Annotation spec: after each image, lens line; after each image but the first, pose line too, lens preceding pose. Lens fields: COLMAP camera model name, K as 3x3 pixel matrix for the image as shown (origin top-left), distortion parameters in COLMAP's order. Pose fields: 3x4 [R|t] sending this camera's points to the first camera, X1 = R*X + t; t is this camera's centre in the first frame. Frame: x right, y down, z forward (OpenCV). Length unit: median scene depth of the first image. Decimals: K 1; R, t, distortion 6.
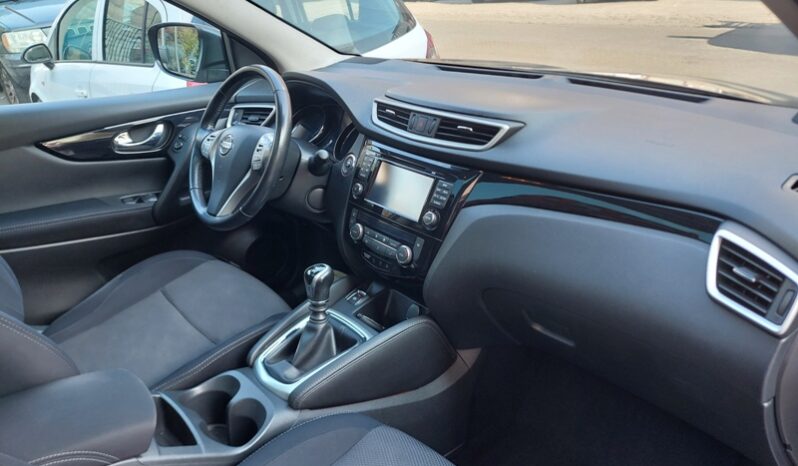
lens RADIAL K [[566.3, 0, 401.6], [0, 566.3, 233.9], [0, 0, 1]] dist [0.094567, -0.121030]
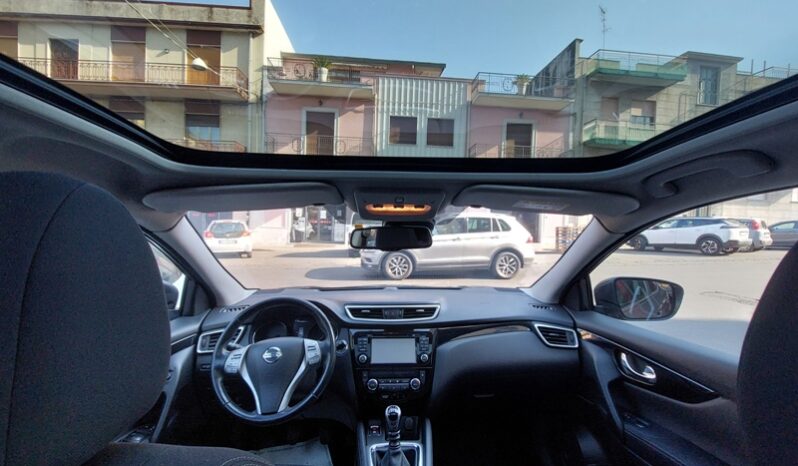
lens RADIAL K [[314.4, 0, 399.9], [0, 314.4, 239.4], [0, 0, 1]] dist [-0.001870, -0.000112]
pose [[0.621185, 0.028217, 0.783156, -0.748940], [0.308324, 0.909955, -0.277342, -0.109242], [-0.720462, 0.413747, 0.556550, 0.253421]]
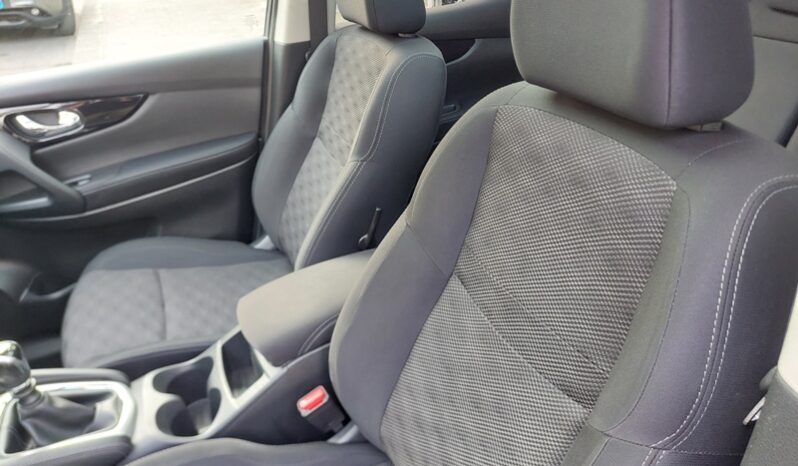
lens RADIAL K [[577.8, 0, 398.5], [0, 577.8, 215.8], [0, 0, 1]] dist [0.081461, -0.117739]
pose [[-0.949659, -0.081181, 0.302584, -0.774364], [0.186546, 0.629421, 0.754340, -0.480112], [-0.251691, 0.772812, -0.582592, 1.040086]]
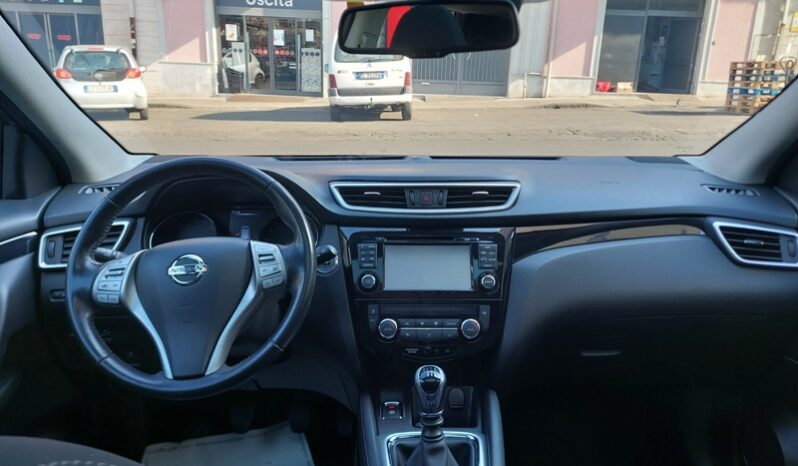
lens RADIAL K [[571.1, 0, 412.4], [0, 571.1, 220.2], [0, 0, 1]] dist [0.097568, -0.121186]
pose [[0.637530, -0.139162, 0.757753, -0.680707], [0.299091, 0.951115, -0.076966, -0.081767], [-0.709999, 0.275706, 0.647987, 0.360044]]
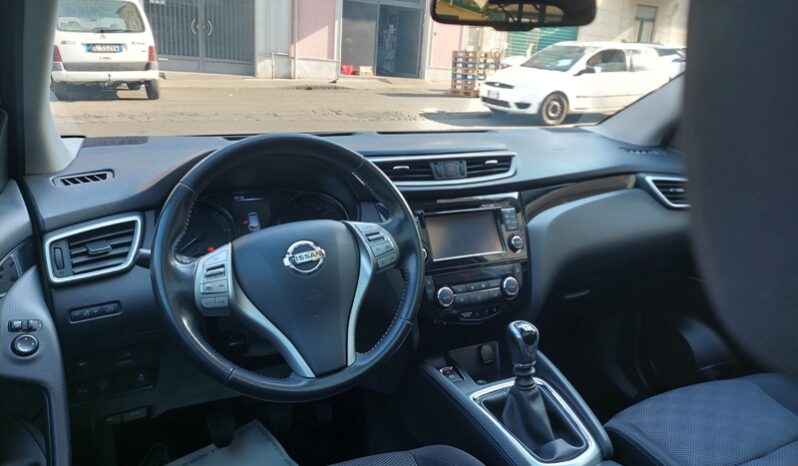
lens RADIAL K [[564.2, 0, 403.0], [0, 564.2, 214.9], [0, 0, 1]] dist [0.134600, -0.162266]
pose [[0.255593, -0.197658, 0.946363, -0.892876], [0.375510, 0.922319, 0.091219, -0.224426], [-0.890879, 0.332054, 0.309961, 0.730986]]
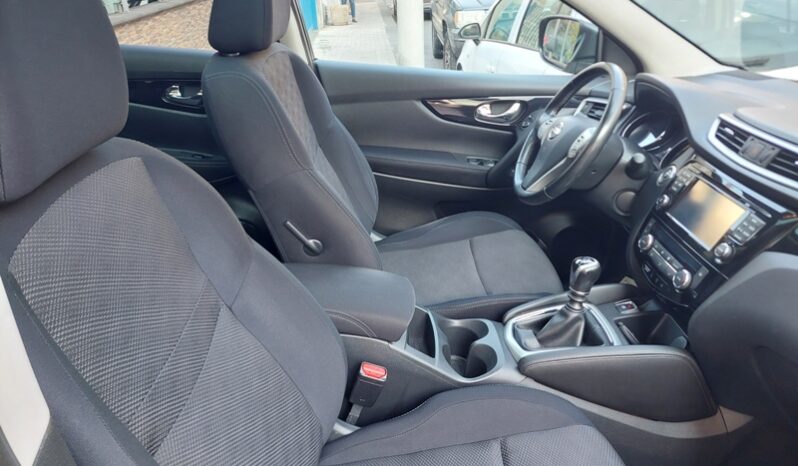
lens RADIAL K [[568.2, 0, 398.2], [0, 568.2, 218.8], [0, 0, 1]] dist [0.067361, -0.067718]
pose [[0.768555, 0.296974, -0.566682, 0.138201], [-0.303893, 0.948895, 0.085125, 0.003427], [0.563002, 0.106788, 0.819527, -0.052754]]
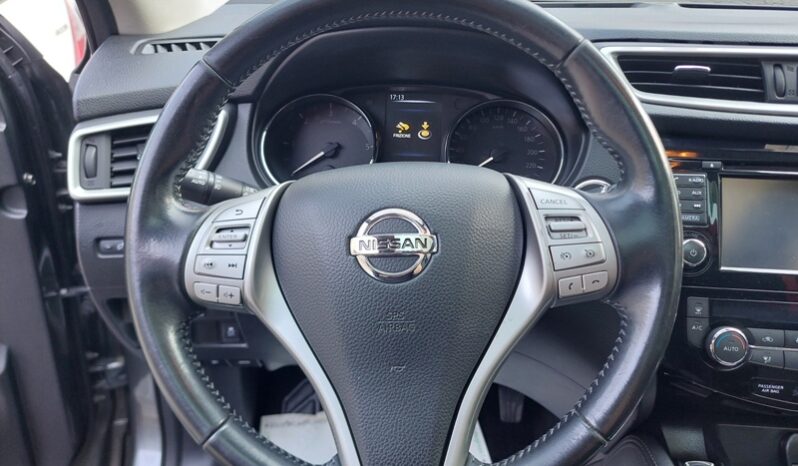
lens RADIAL K [[572.0, 0, 398.4], [0, 572.0, 215.2], [0, 0, 1]] dist [0.088784, -0.077645]
pose [[0.701363, -0.265150, 0.661654, -0.519621], [0.261244, 0.959269, 0.107494, -0.211969], [-0.663206, 0.097460, 0.742064, 0.812447]]
